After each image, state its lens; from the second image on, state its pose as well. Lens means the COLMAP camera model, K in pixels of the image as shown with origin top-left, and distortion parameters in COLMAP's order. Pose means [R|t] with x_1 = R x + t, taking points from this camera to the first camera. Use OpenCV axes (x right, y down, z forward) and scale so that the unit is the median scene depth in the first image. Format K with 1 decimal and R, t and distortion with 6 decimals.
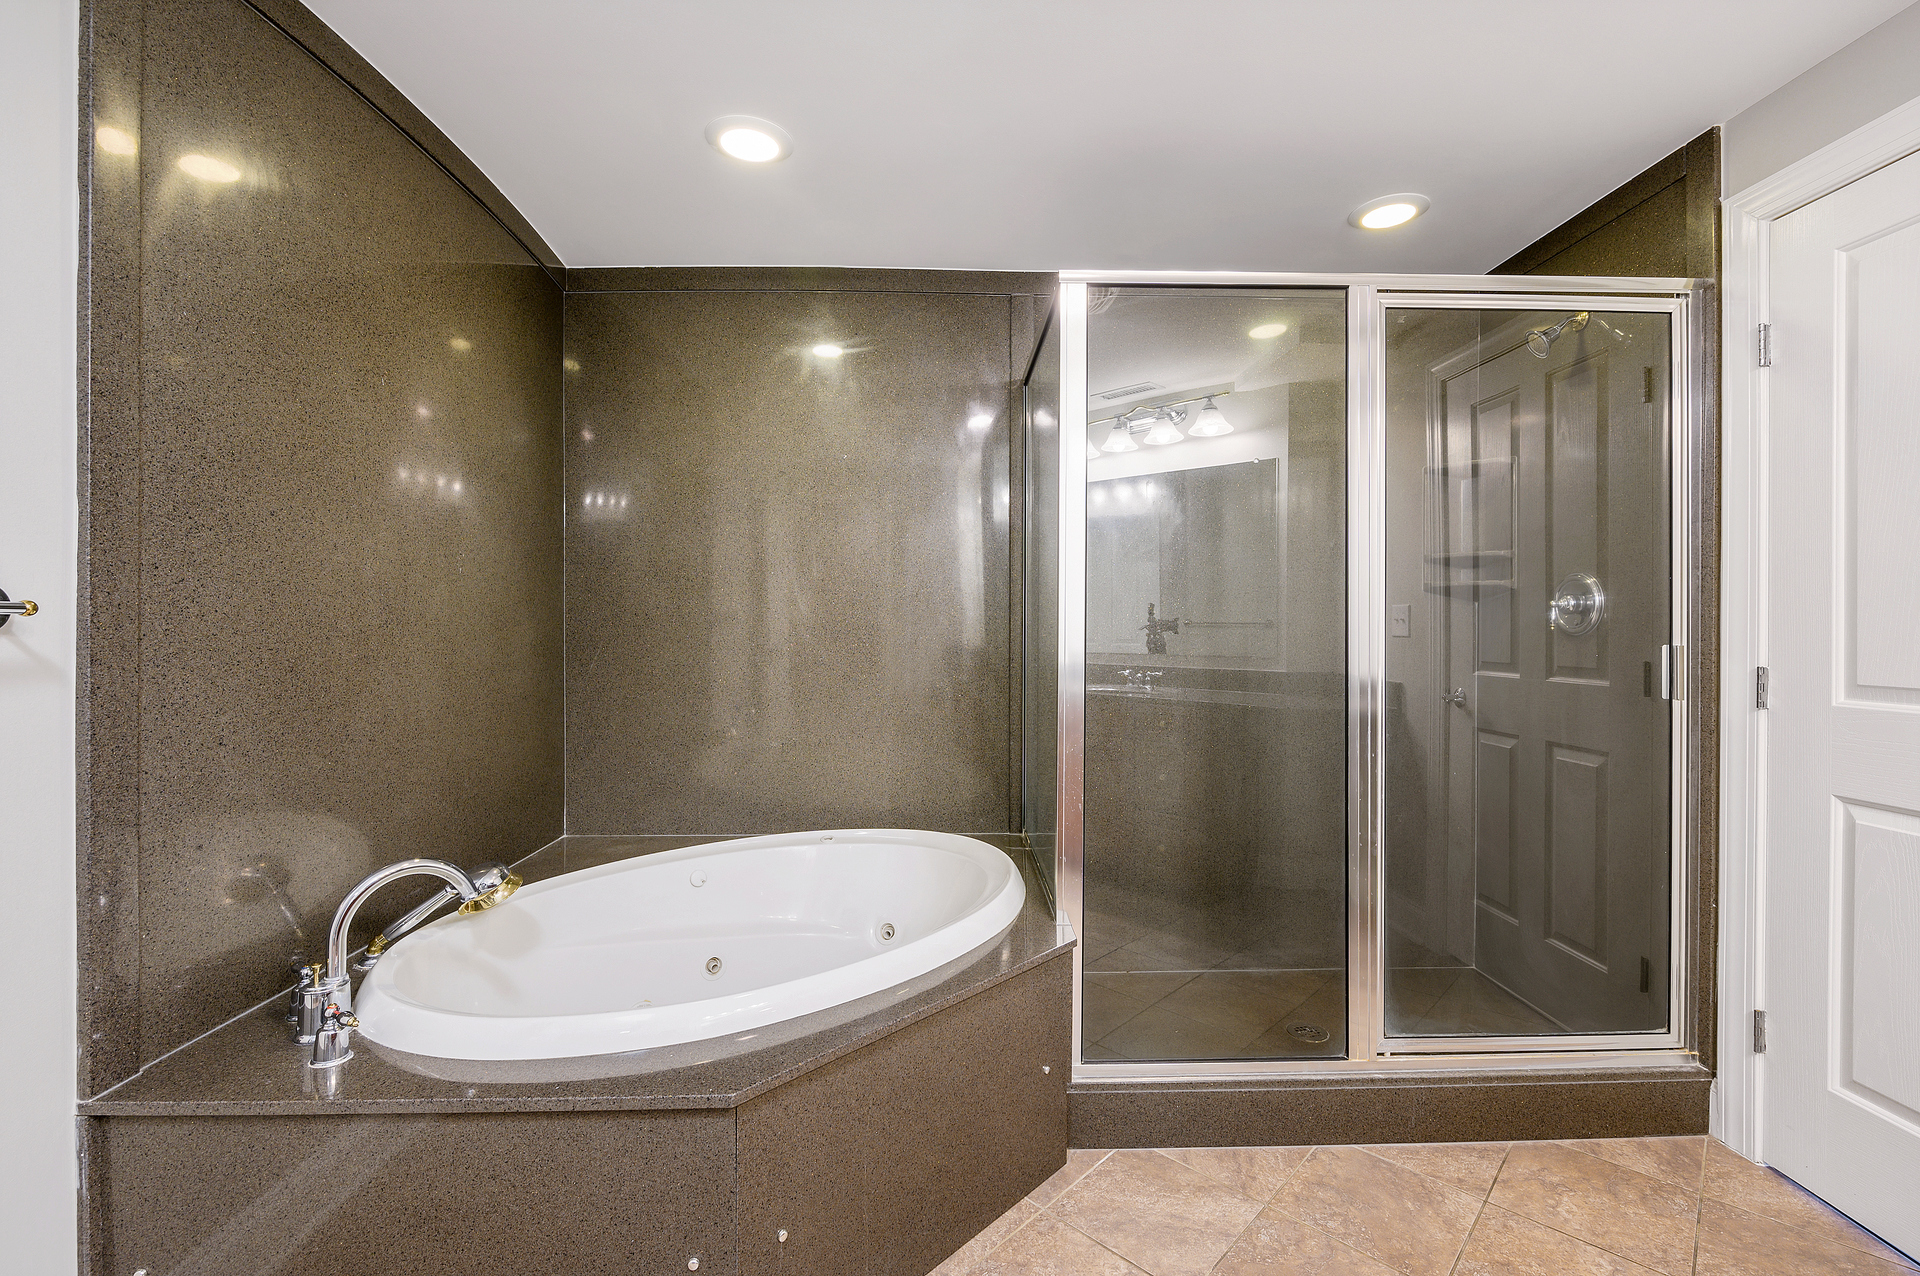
lens RADIAL K [[838.2, 0, 960.0], [0, 838.2, 638.0], [0, 0, 1]] dist [0.002162, -0.004922]
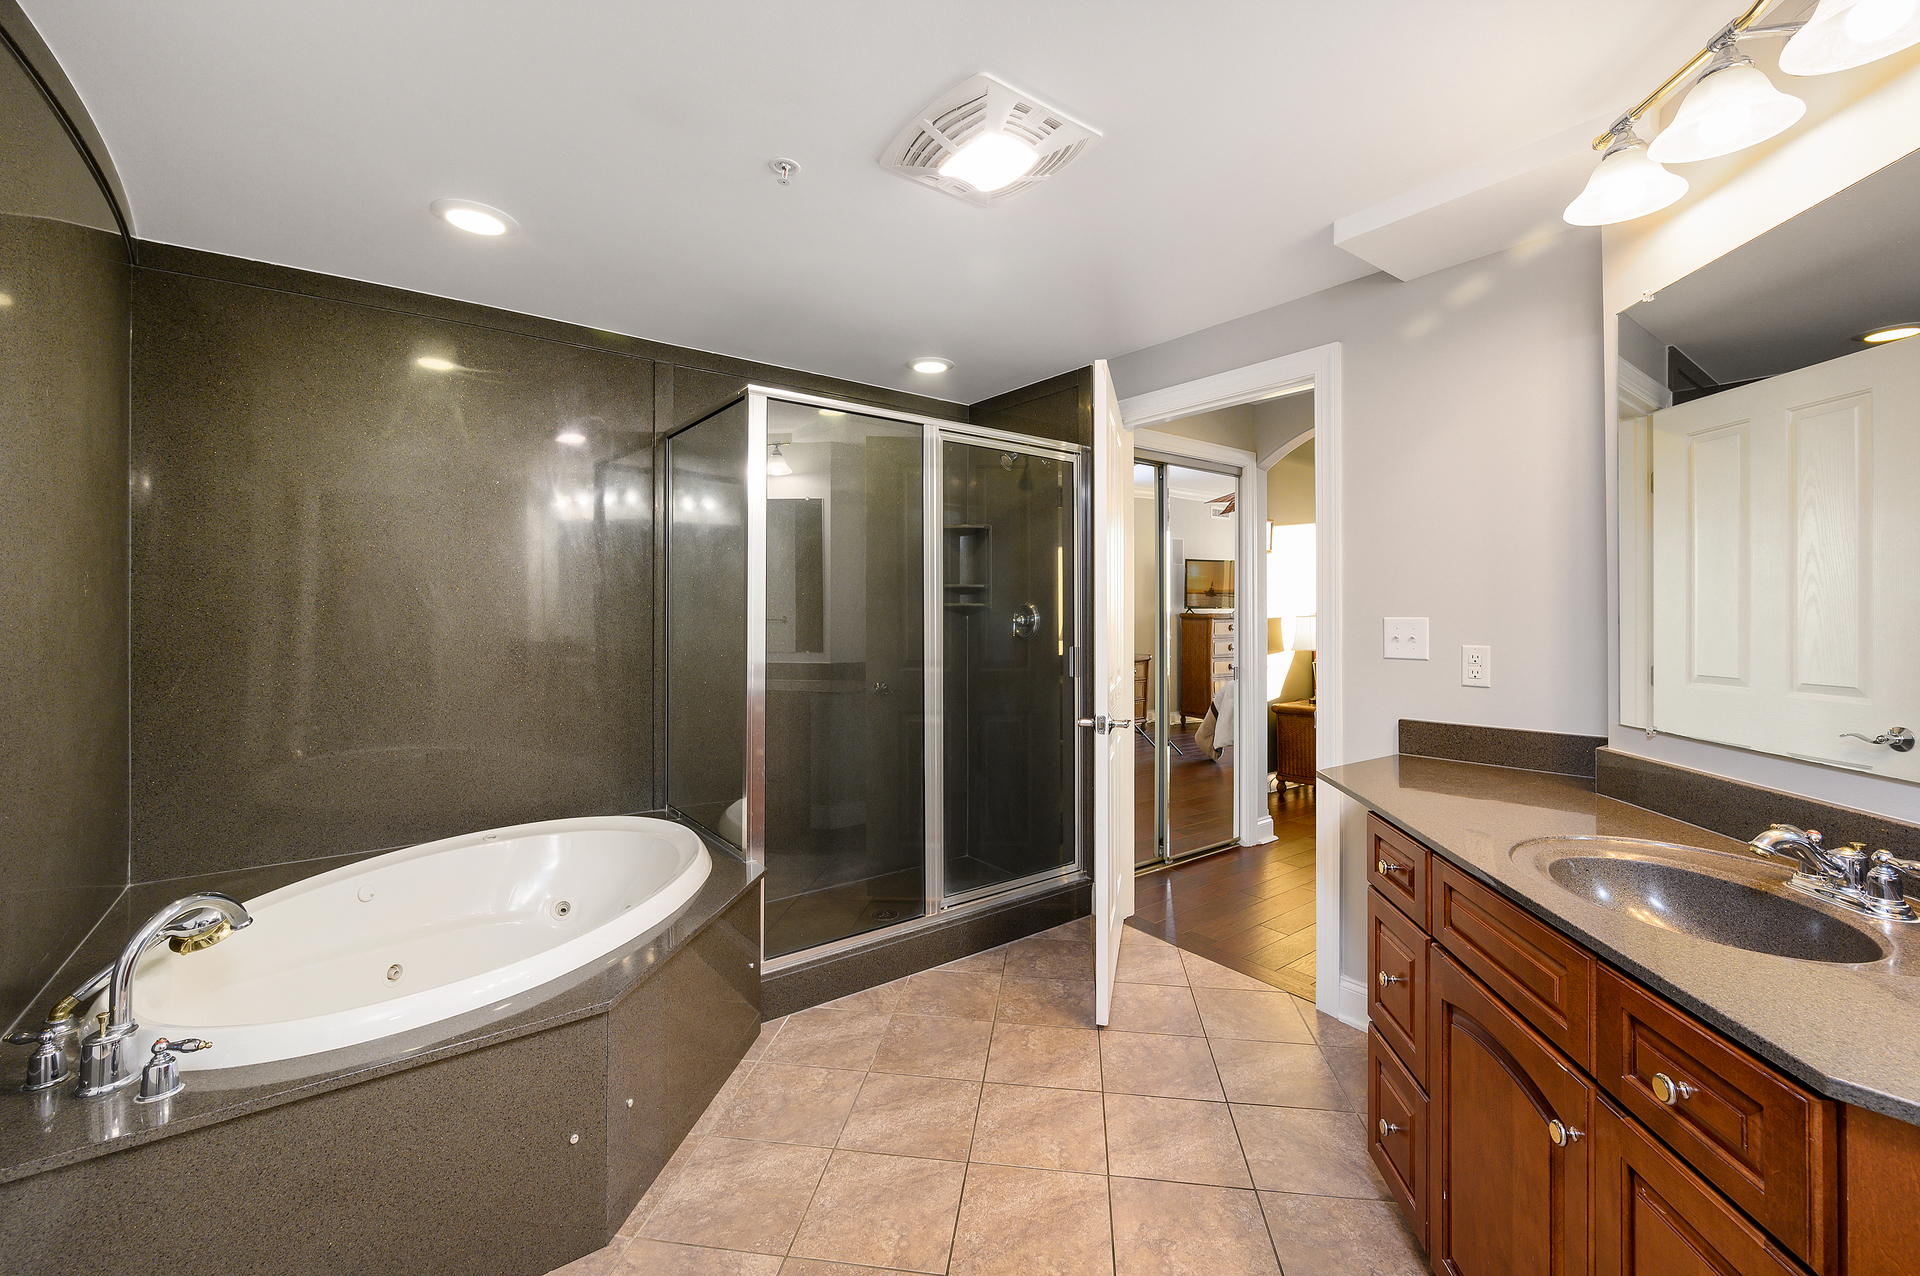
lens RADIAL K [[803.7, 0, 962.2], [0, 803.7, 608.7], [0, 0, 1]] dist [-0.002017, -0.000399]
pose [[0.809515, 0.004217, 0.587084, -0.373277], [0.004852, 0.999892, -0.013872, -0.051758], [-0.587079, 0.014078, 0.809407, -0.270190]]
